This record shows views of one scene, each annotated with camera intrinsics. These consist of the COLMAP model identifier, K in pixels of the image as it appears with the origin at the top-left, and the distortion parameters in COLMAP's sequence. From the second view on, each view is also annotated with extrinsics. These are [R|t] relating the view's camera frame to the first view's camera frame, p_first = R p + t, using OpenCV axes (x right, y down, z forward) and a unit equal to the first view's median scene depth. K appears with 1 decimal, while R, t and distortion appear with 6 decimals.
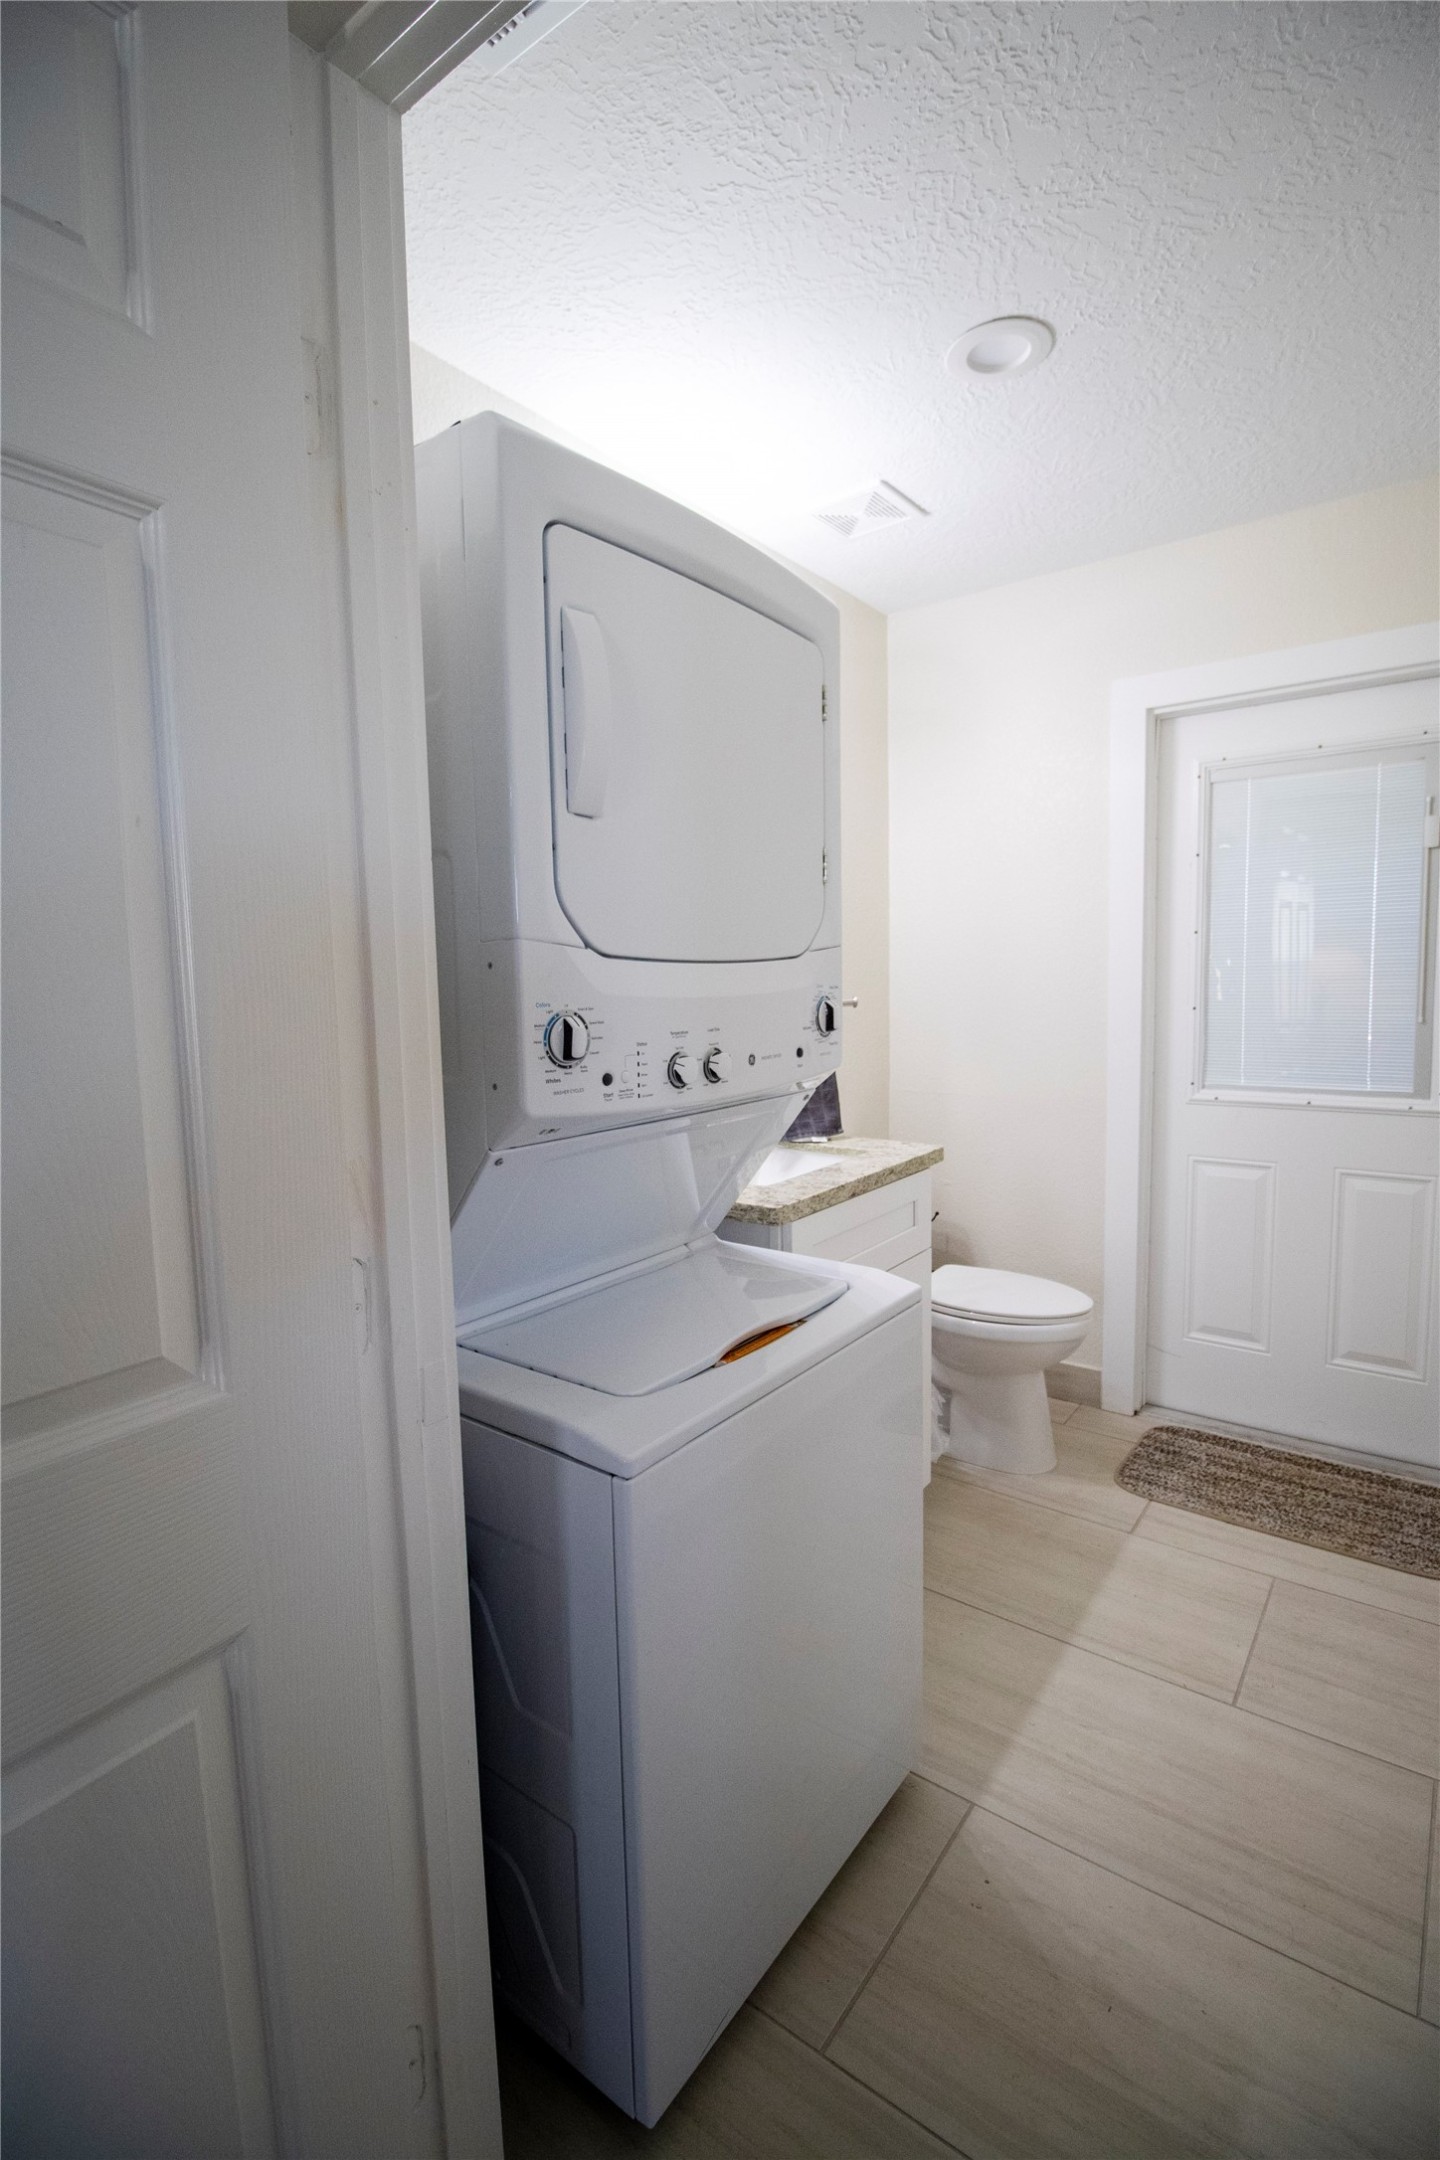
lens RADIAL K [[999.1, 0, 709.4], [0, 999.1, 1076.5], [0, 0, 1]] dist [-0.002861, -0.012386]
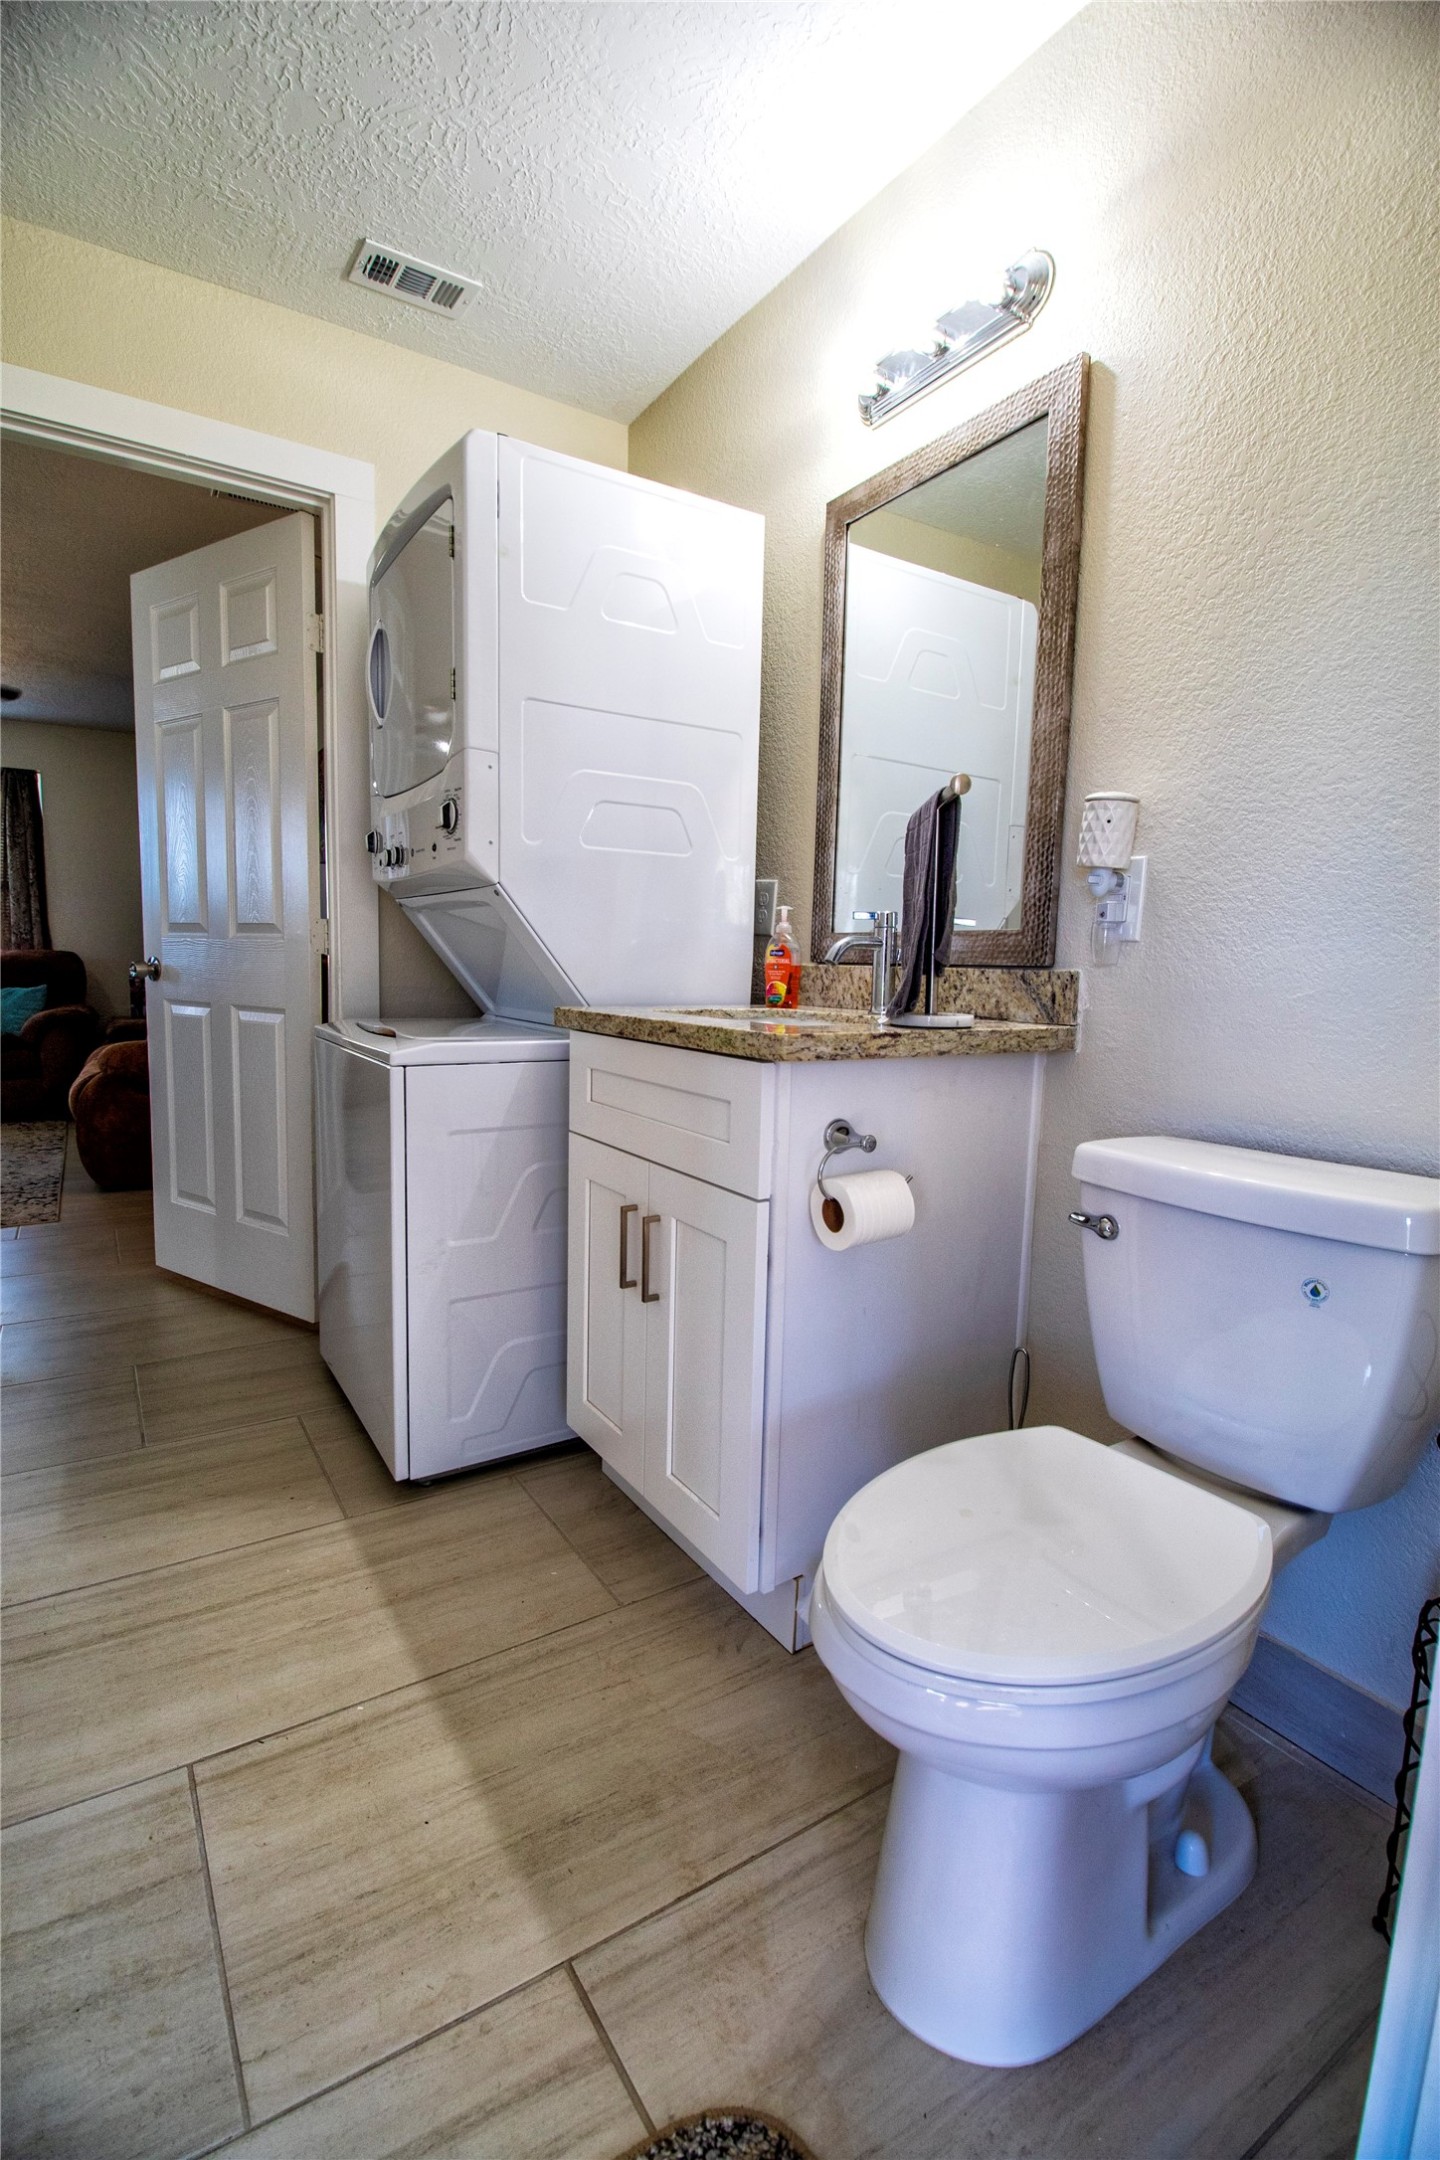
lens RADIAL K [[999.1, 0, 709.4], [0, 999.1, 1076.5], [0, 0, 1]] dist [-0.002861, -0.012386]
pose [[-0.352888, 0.124276, -0.927376, 0.982238], [-0.107796, 0.979141, 0.172231, 0.003084], [0.929435, 0.160746, -0.332131, 1.489132]]
